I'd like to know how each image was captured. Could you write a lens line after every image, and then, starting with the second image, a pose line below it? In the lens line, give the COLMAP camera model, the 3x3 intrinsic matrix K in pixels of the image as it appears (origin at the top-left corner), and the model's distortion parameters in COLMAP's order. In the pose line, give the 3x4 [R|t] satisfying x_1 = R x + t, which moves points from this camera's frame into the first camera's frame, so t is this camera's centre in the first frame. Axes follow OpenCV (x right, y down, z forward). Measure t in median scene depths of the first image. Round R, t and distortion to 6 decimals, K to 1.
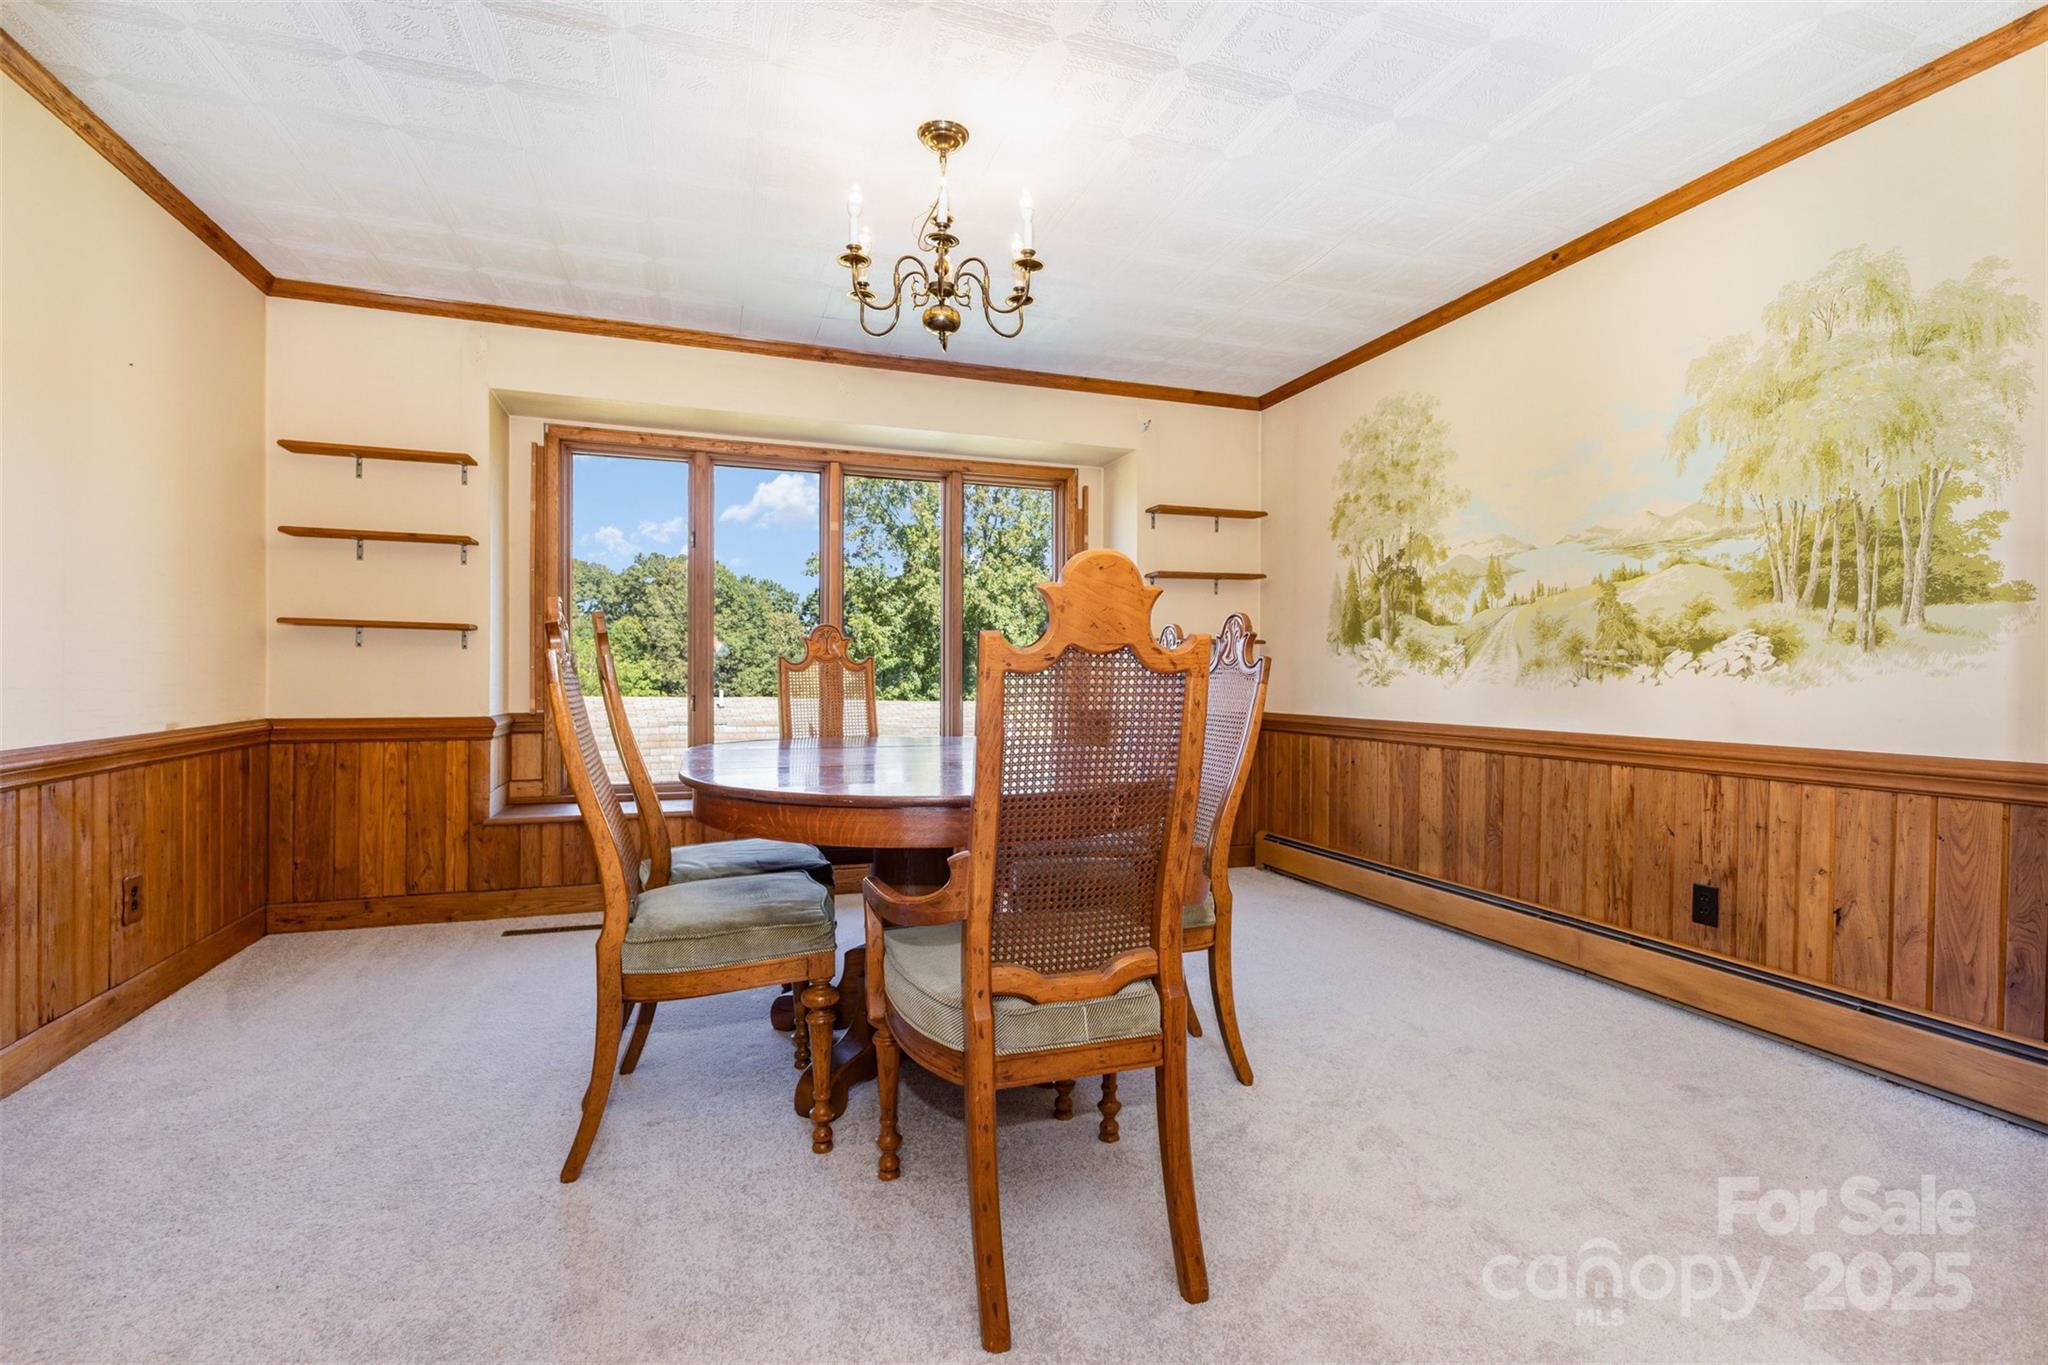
lens RADIAL K [[927.8, 0, 1024.1], [0, 927.8, 684.5], [0, 0, 1]] dist [-0.012128, -0.000883]
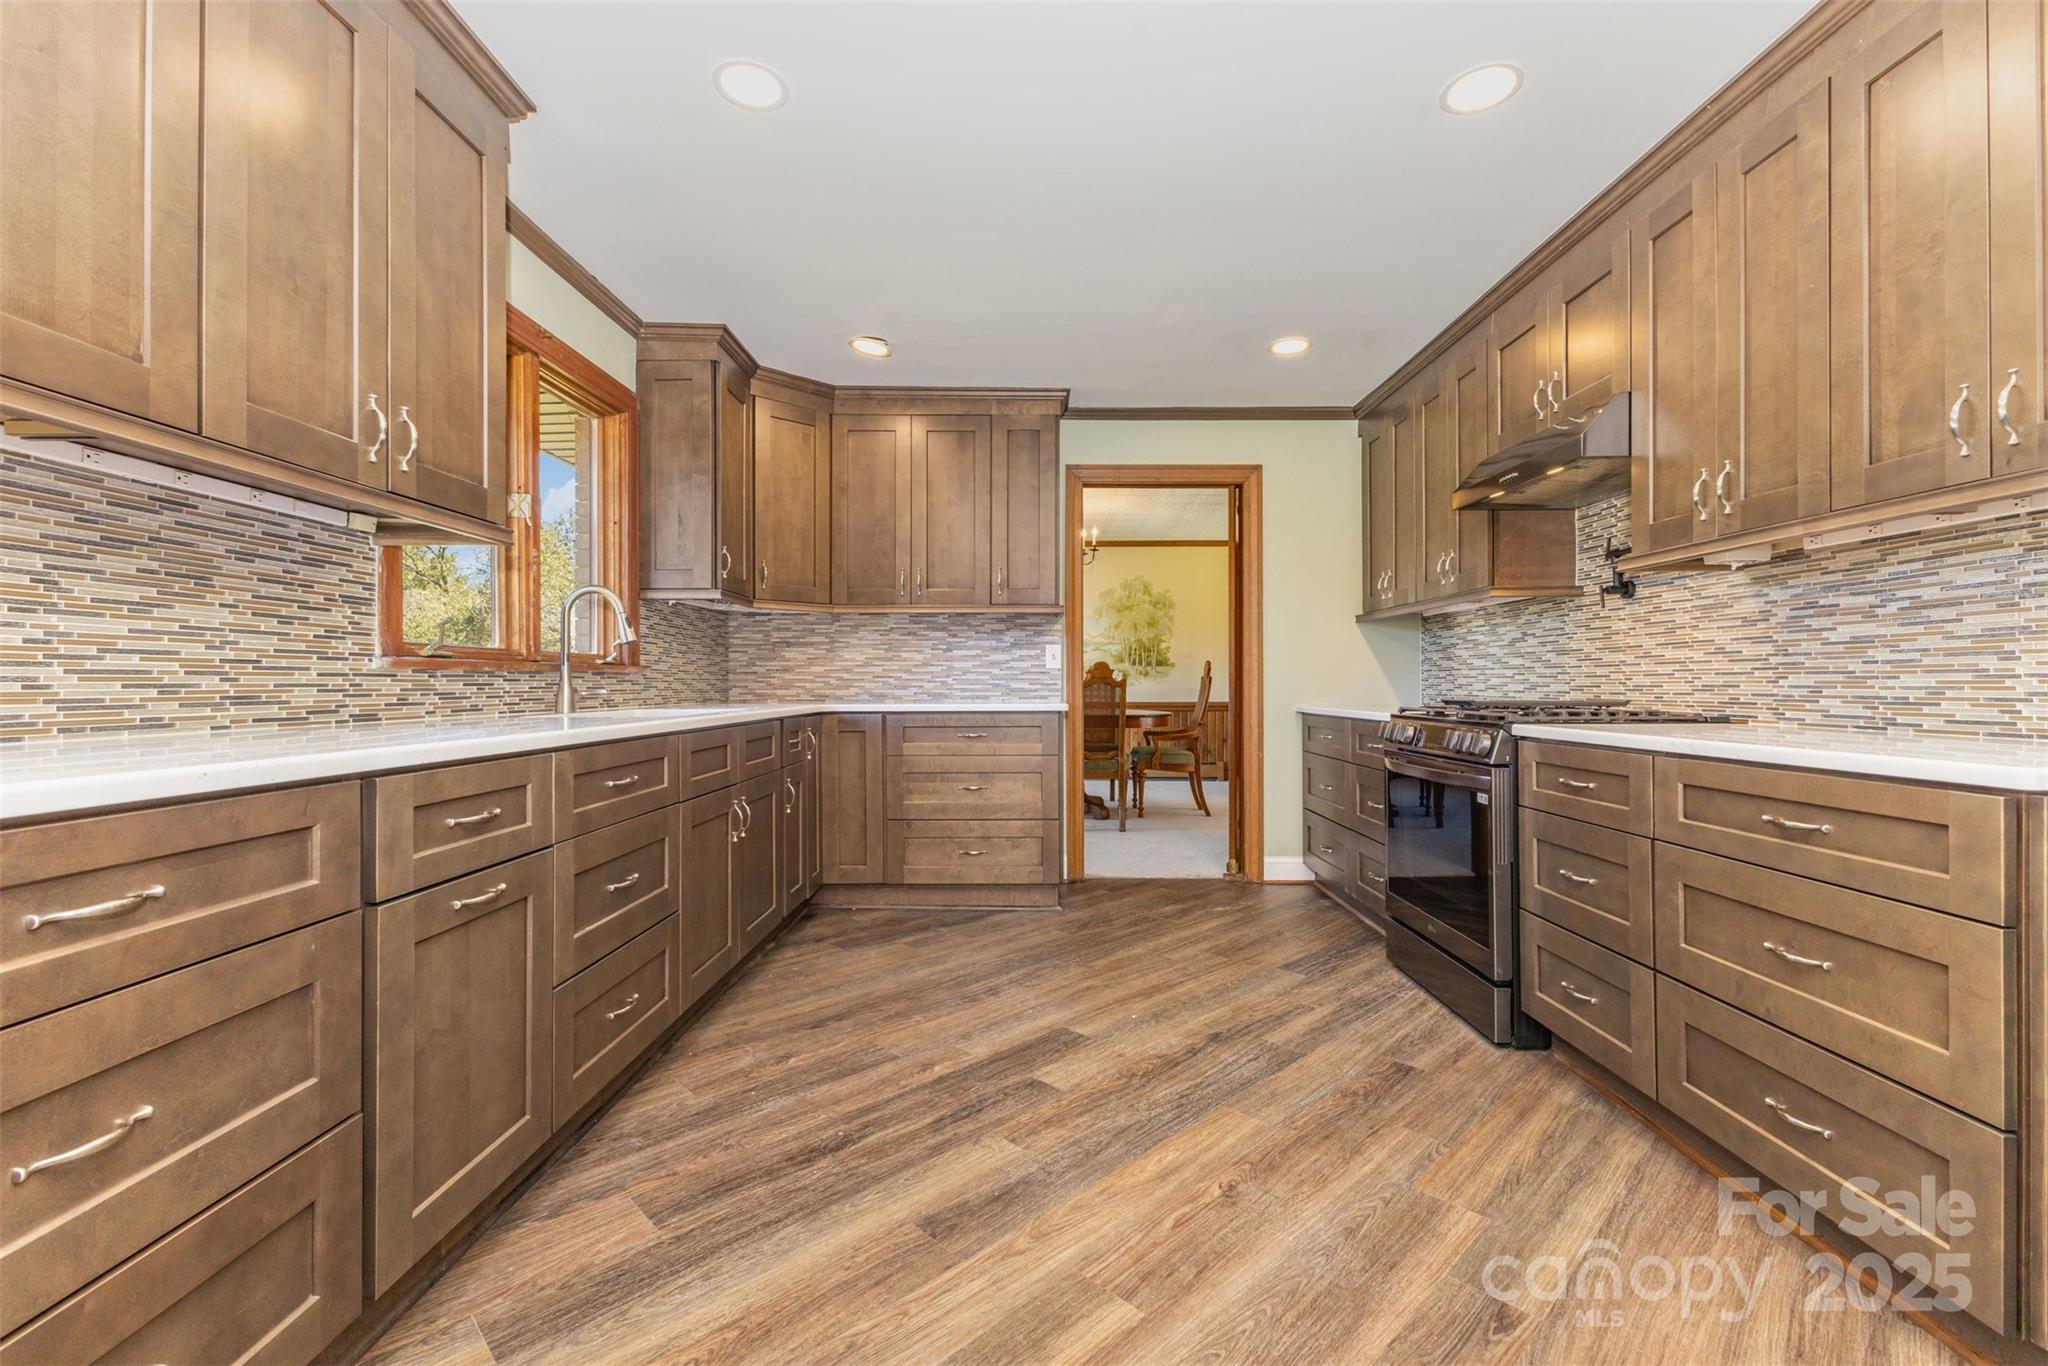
lens RADIAL K [[897.4, 0, 1019.4], [0, 897.4, 679.1], [0, 0, 1]] dist [0.012723, -0.000258]
pose [[0.335658, -0.008270, 0.941948, -2.680346], [0.006793, 0.999957, 0.006358, -0.050616], [-0.941959, 0.004265, 0.335700, 0.170150]]
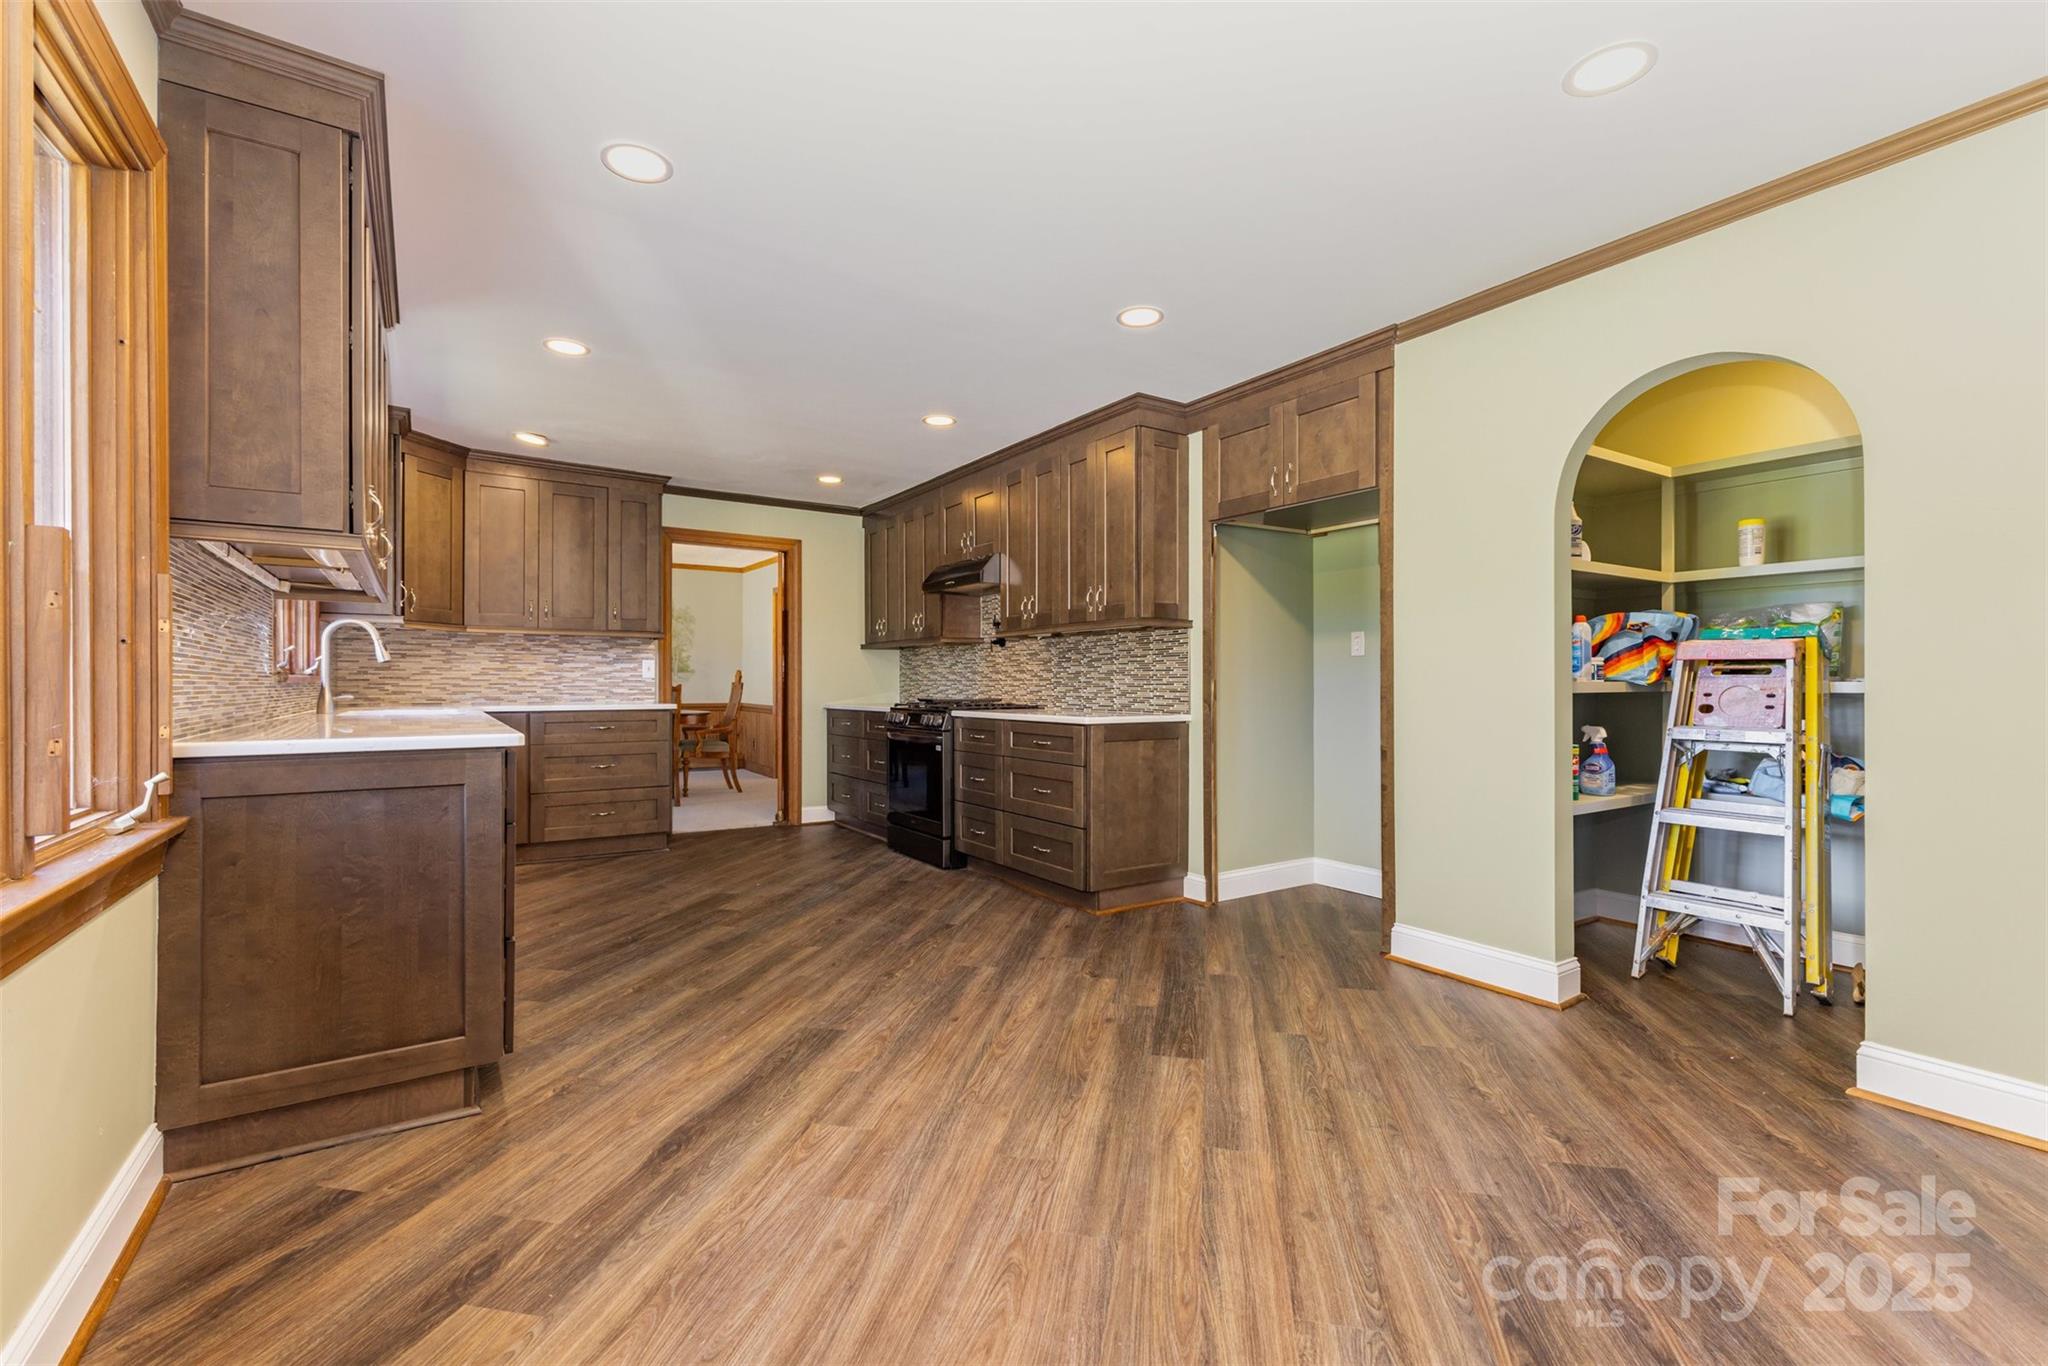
lens RADIAL K [[897.4, 0, 1027.9], [0, 897.4, 674.5], [0, 0, 1]] dist [0.012723, -0.000258]
pose [[-0.245446, -0.001047, 0.969410, -3.498962], [-0.002206, 0.999997, 0.000521, -0.071979], [-0.969408, -0.002010, -0.245447, 0.310909]]
